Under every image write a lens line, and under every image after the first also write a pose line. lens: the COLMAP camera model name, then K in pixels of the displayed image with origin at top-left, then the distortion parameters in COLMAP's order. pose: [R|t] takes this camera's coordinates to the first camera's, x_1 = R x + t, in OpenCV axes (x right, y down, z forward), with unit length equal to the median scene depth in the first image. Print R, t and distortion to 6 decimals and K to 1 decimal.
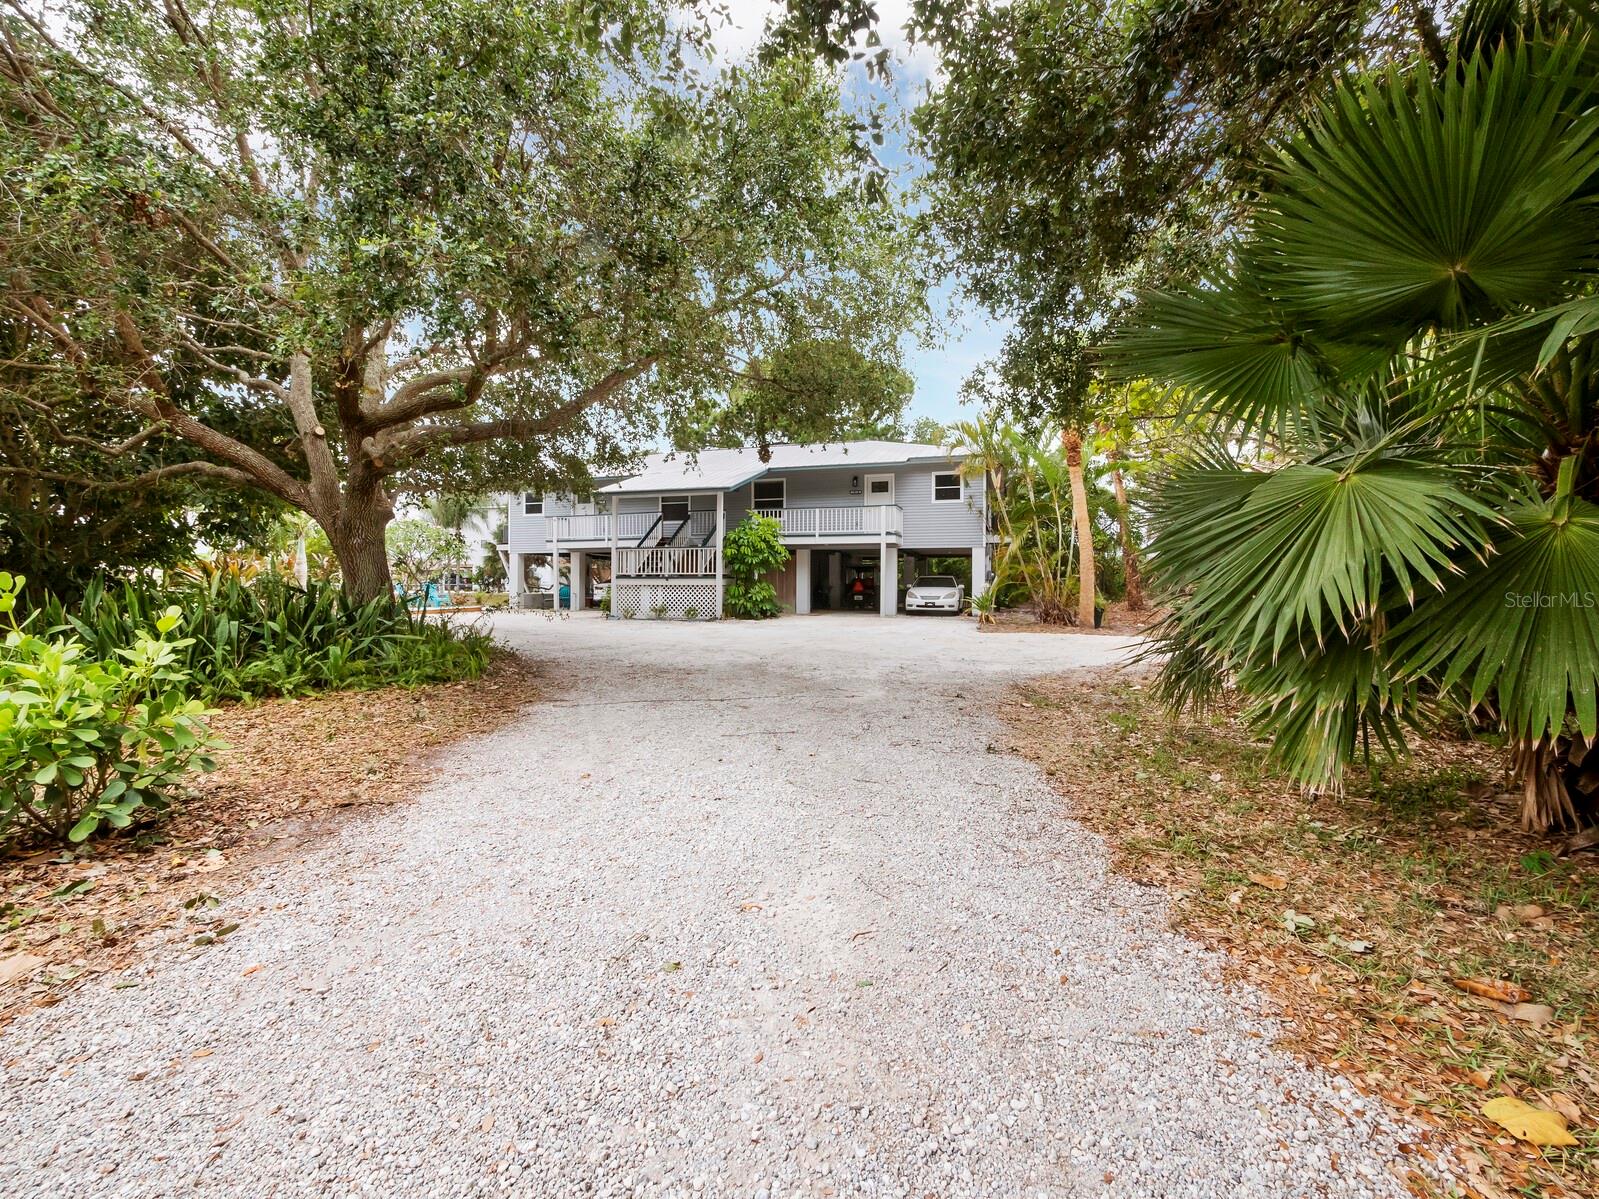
lens RADIAL K [[687.2, 0, 804.1], [0, 687.2, 602.4], [0, 0, 1]] dist [-0.007666, 0.000593]
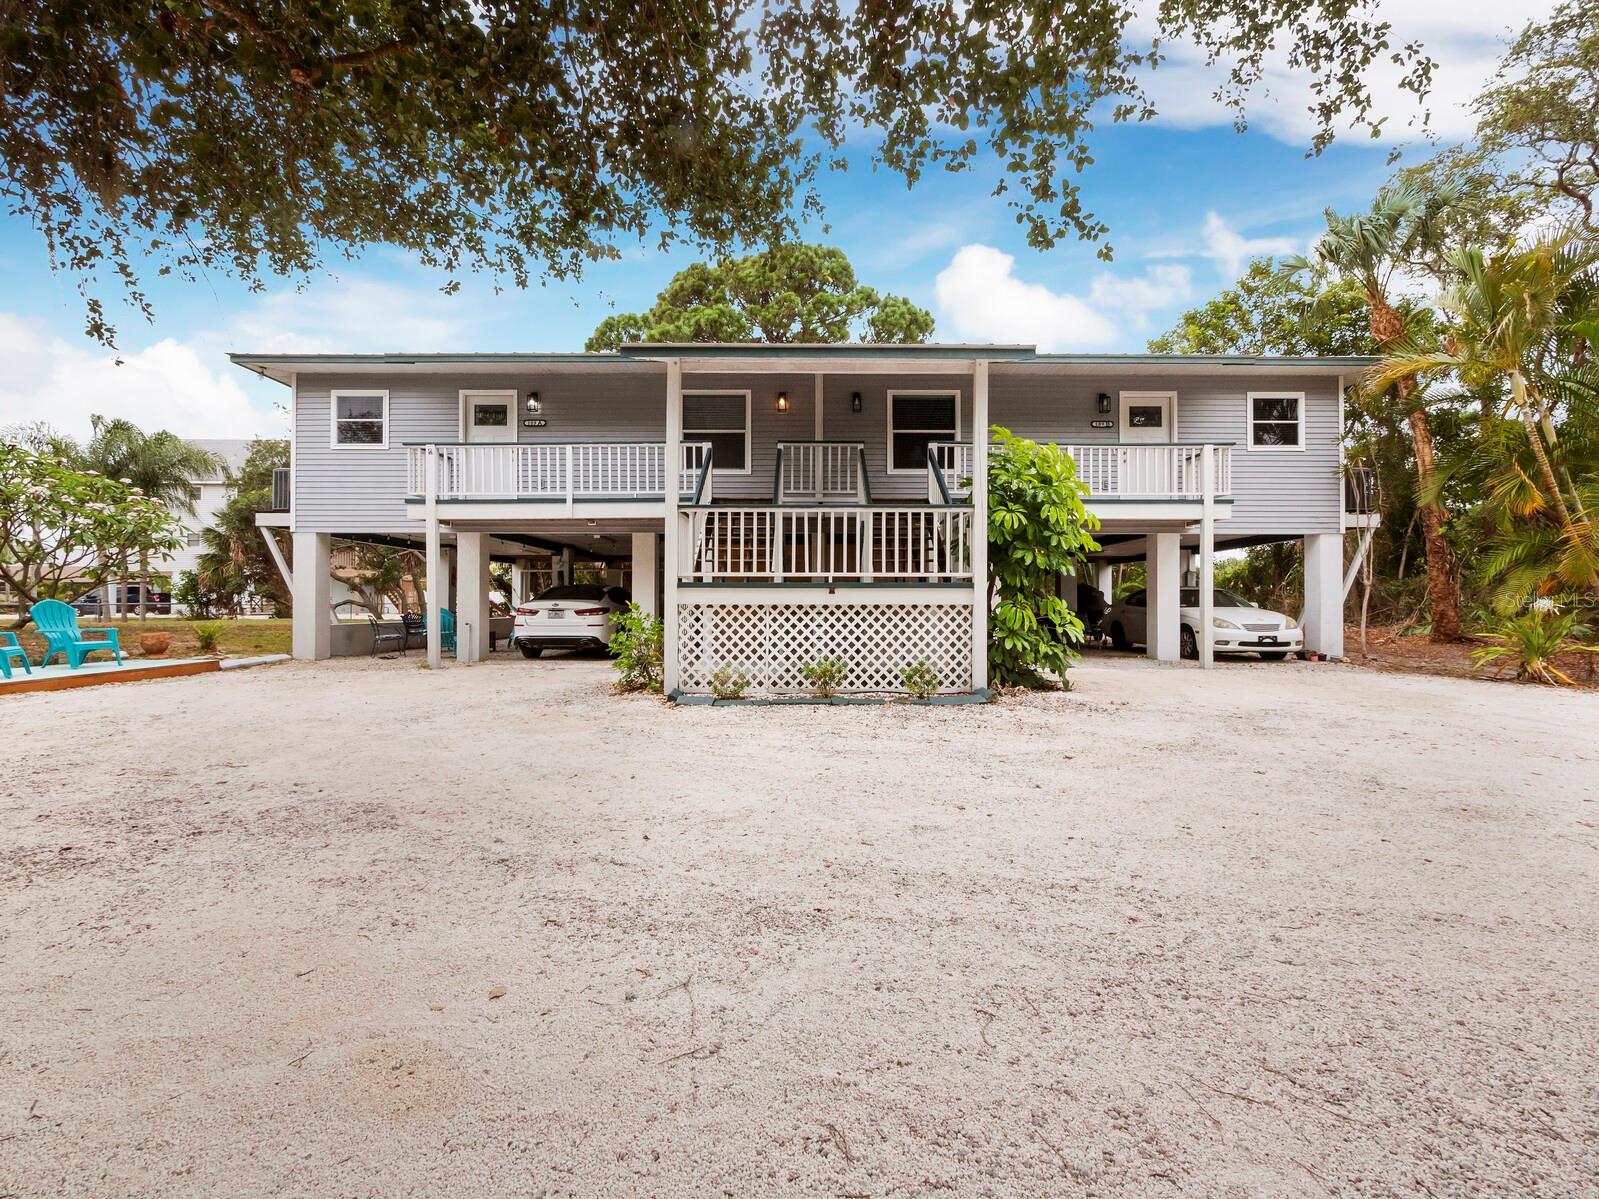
lens RADIAL K [[687.2, 0, 800.0], [0, 687.2, 600.7], [0, 0, 1]] dist [-0.007666, 0.000593]
pose [[0.955113, -0.002589, 0.296229, -0.307644], [0.010412, 0.999637, -0.024836, -0.017680], [-0.296057, 0.026806, 0.954794, 0.603193]]
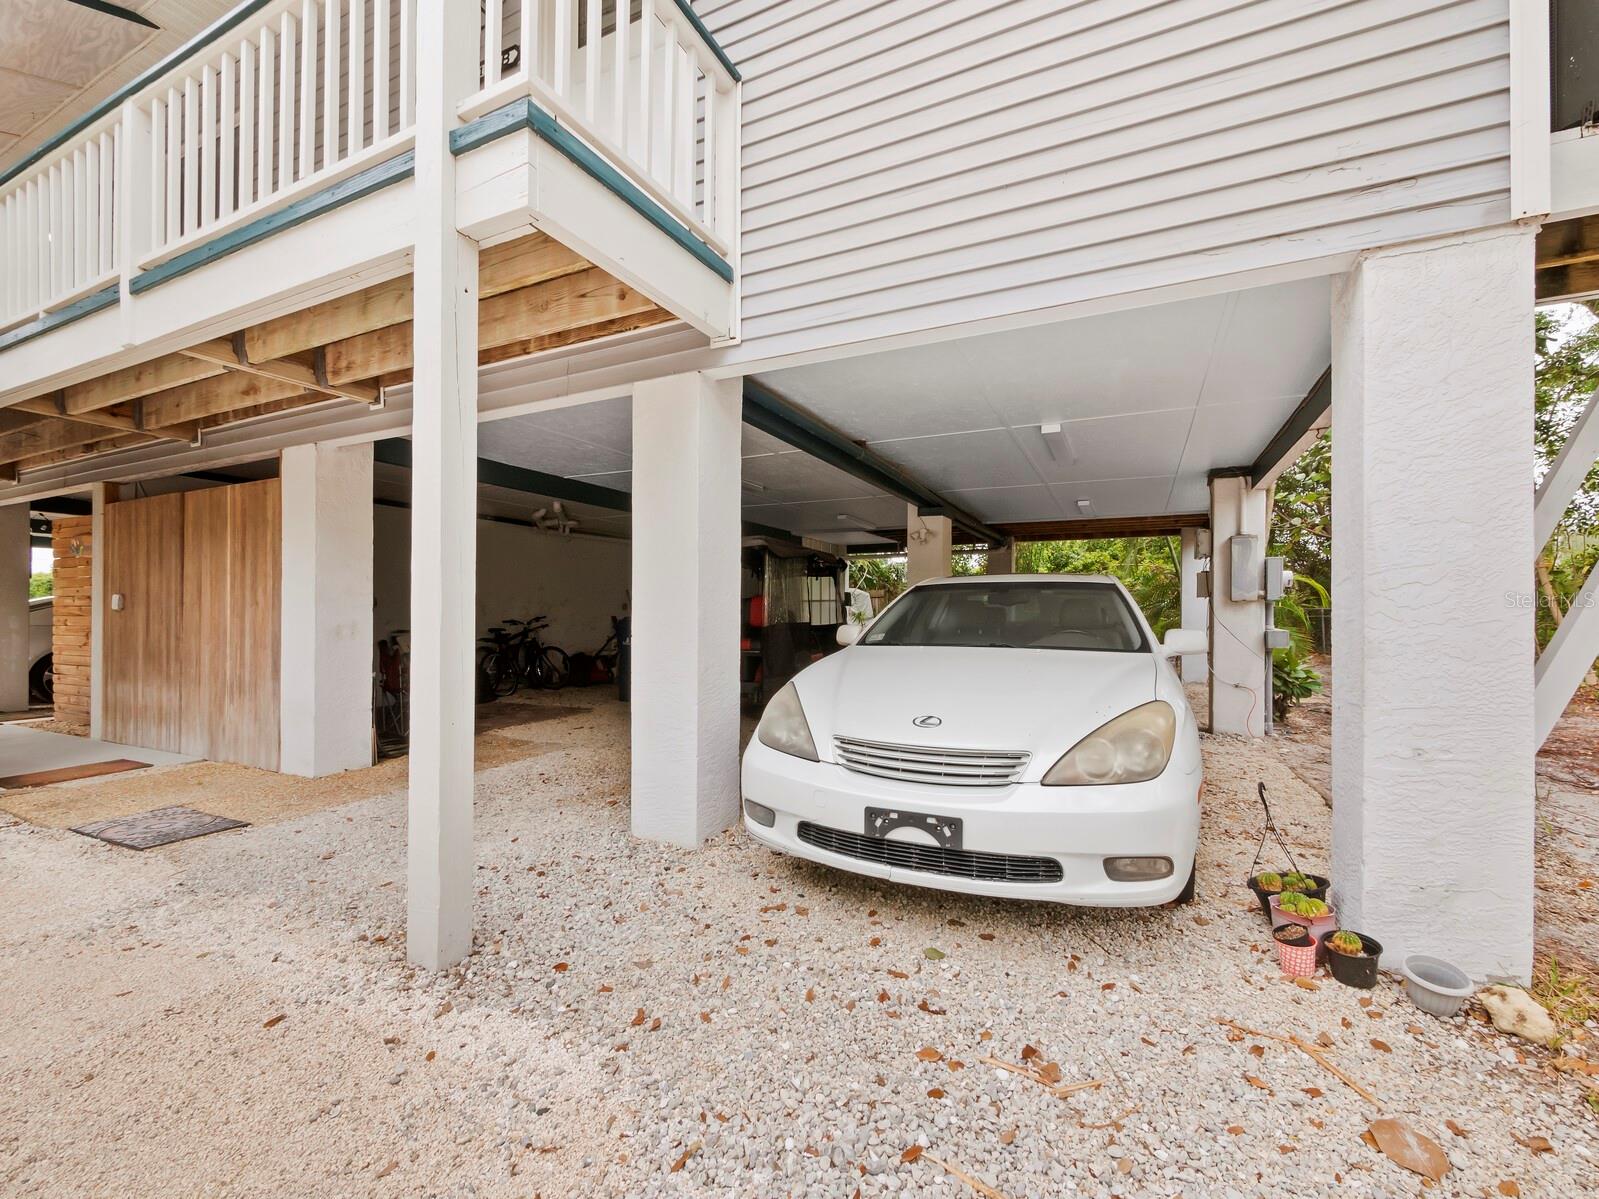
lens RADIAL K [[687.2, 0, 798.2], [0, 687.2, 606.4], [0, 0, 1]] dist [-0.007666, 0.000593]
pose [[0.986156, -0.004052, -0.165770, 0.182307], [-0.001294, 0.999483, -0.032131, -0.027368], [0.165814, 0.031901, 0.985641, 0.889034]]
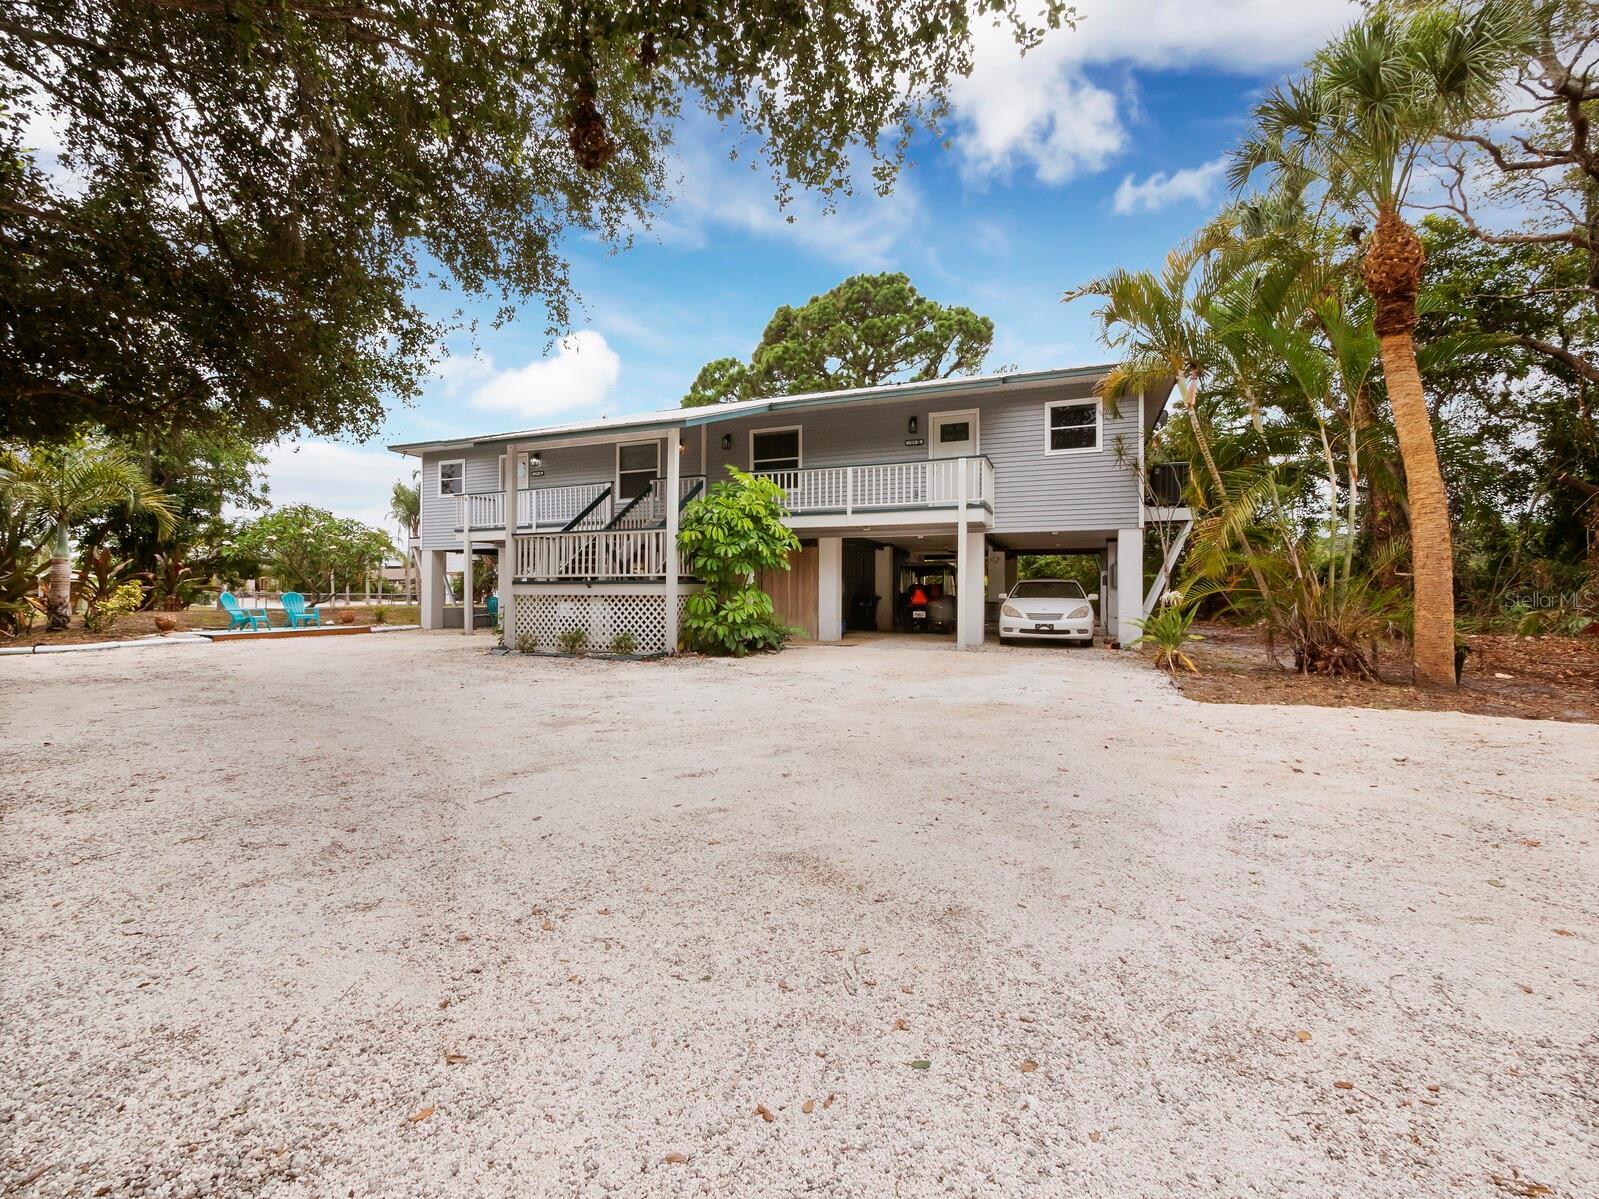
lens RADIAL K [[687.2, 0, 806.8], [0, 687.2, 599.9], [0, 0, 1]] dist [-0.007666, 0.000593]
pose [[0.996560, -0.001626, -0.082864, 0.031620], [0.000124, 0.999836, -0.018124, -0.010117], [0.082880, 0.018051, 0.996396, 0.404016]]
